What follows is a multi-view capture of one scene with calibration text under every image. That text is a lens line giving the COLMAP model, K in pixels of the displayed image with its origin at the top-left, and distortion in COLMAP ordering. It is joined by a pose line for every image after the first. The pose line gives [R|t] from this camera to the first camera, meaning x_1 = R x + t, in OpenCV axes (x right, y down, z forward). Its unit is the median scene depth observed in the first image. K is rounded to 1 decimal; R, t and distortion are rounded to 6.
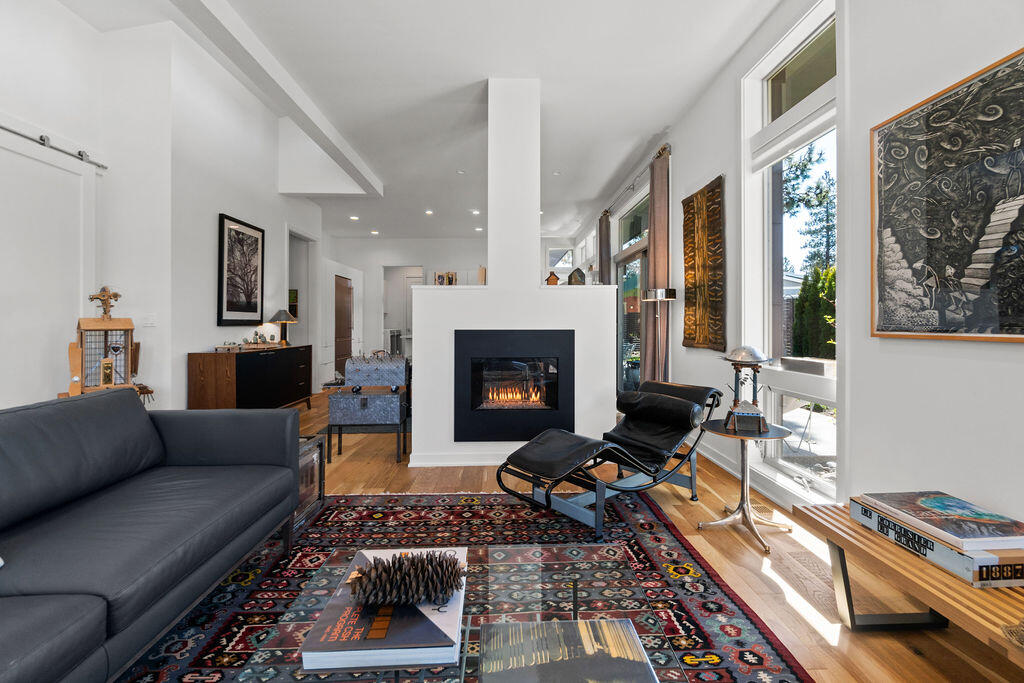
lens RADIAL K [[448.4, 0, 514.6], [0, 448.4, 321.4], [0, 0, 1]] dist [-0.001219, -0.000286]
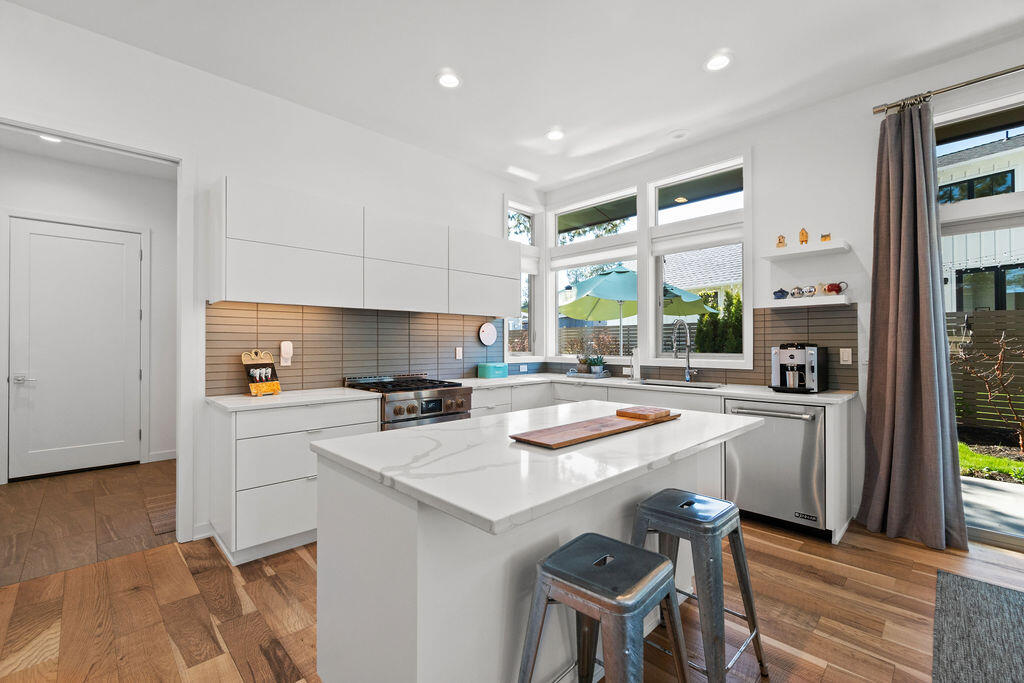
lens RADIAL K [[438.9, 0, 517.9], [0, 438.9, 340.2], [0, 0, 1]] dist [-0.001829, -0.000040]
pose [[0.731638, 0.009279, 0.681630, -0.639858], [-0.004979, 0.999953, -0.008268, -0.026421], [-0.681675, 0.002655, 0.731650, 1.772841]]
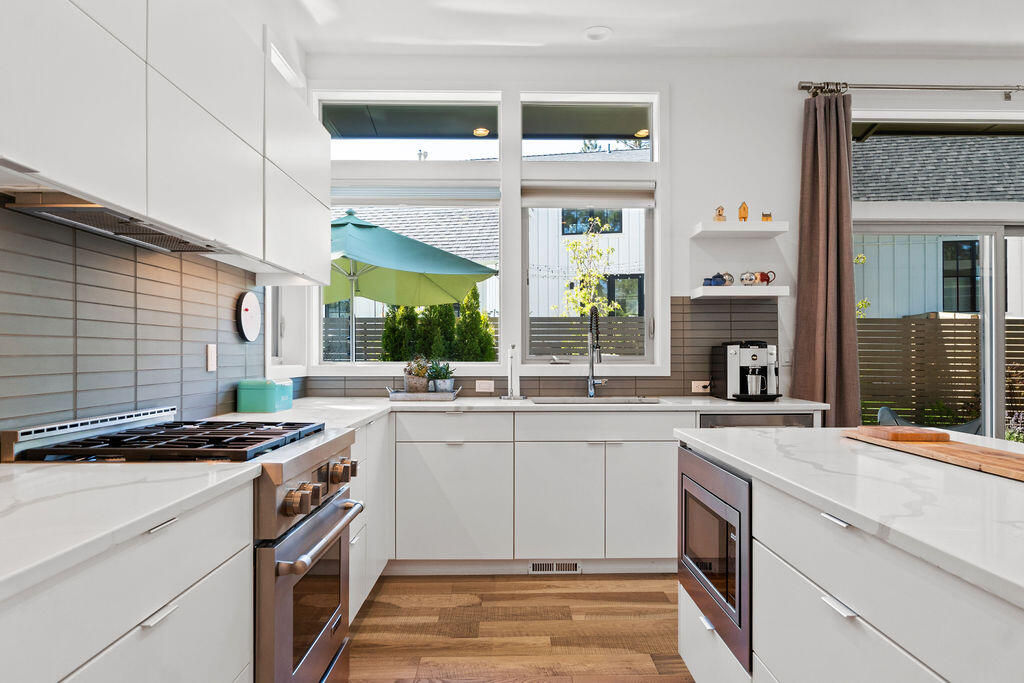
lens RADIAL K [[650.3, 0, 521.2], [0, 650.3, 347.8], [0, 0, 1]] dist [-0.000522, 0.000457]
pose [[0.010497, 0.013812, 0.999850, -0.698322], [-0.005369, 0.999891, -0.013757, -0.003777], [-0.999930, -0.005224, 0.010570, 2.360950]]
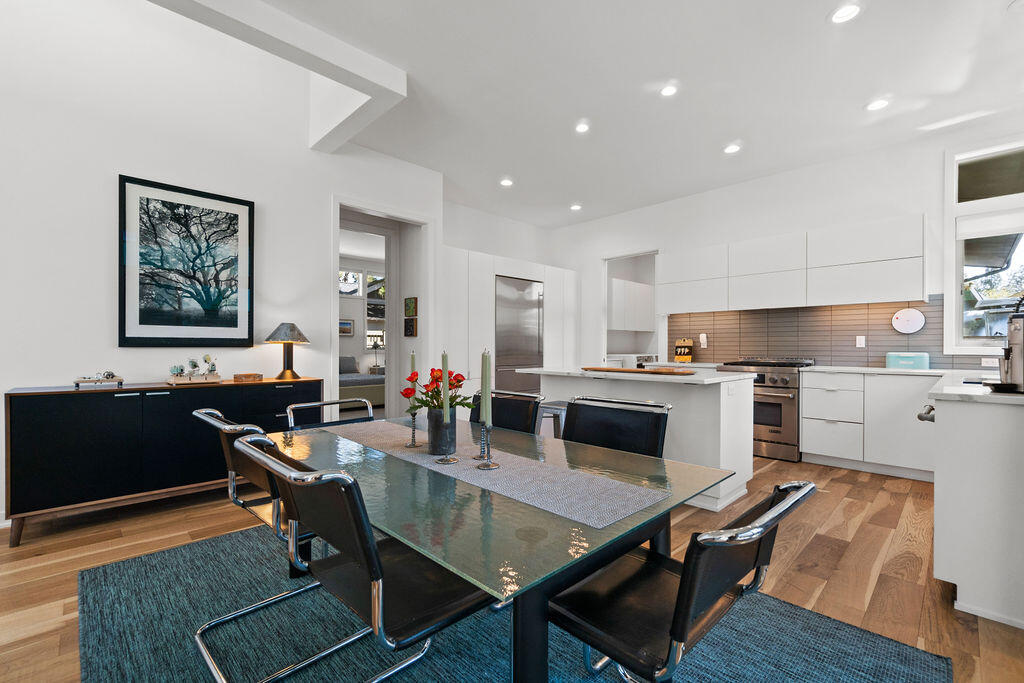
lens RADIAL K [[442.2, 0, 519.7], [0, 442.2, 348.7], [0, 0, 1]] dist [-0.002041, -0.000166]
pose [[0.681500, 0.008185, -0.731772, 0.272680], [-0.000925, 0.999946, 0.010323, 0.006482], [0.731817, -0.006358, 0.681471, 1.248617]]
